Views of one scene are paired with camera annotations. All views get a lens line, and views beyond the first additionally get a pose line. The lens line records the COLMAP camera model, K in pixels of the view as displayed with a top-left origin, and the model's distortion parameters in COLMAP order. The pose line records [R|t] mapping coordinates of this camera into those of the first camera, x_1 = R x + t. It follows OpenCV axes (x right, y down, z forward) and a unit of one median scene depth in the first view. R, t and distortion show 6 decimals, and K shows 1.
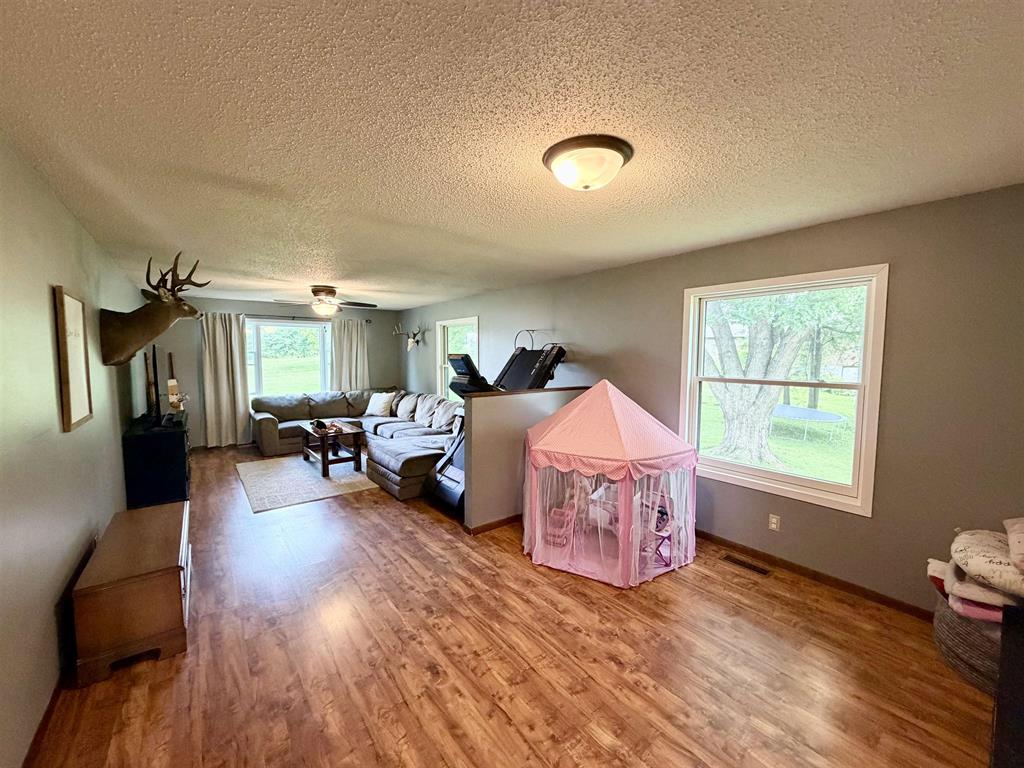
lens RADIAL K [[410.3, 0, 512.6], [0, 410.3, 384.3], [0, 0, 1]] dist [-0.000725, 0.000282]
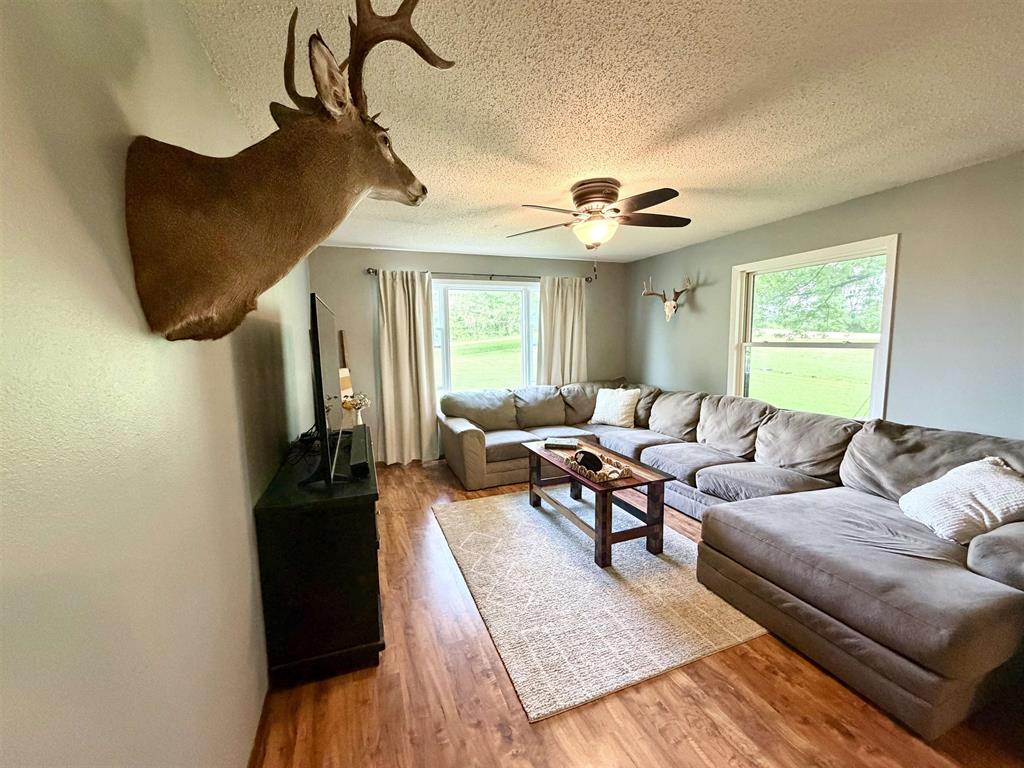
lens RADIAL K [[410.3, 0, 511.3], [0, 410.3, 382.4], [0, 0, 1]] dist [-0.000725, 0.000282]
pose [[0.956283, 0.012847, -0.292161, -0.324856], [-0.002919, 0.999404, 0.034392, -0.011762], [0.292429, -0.032035, 0.955751, 0.382625]]
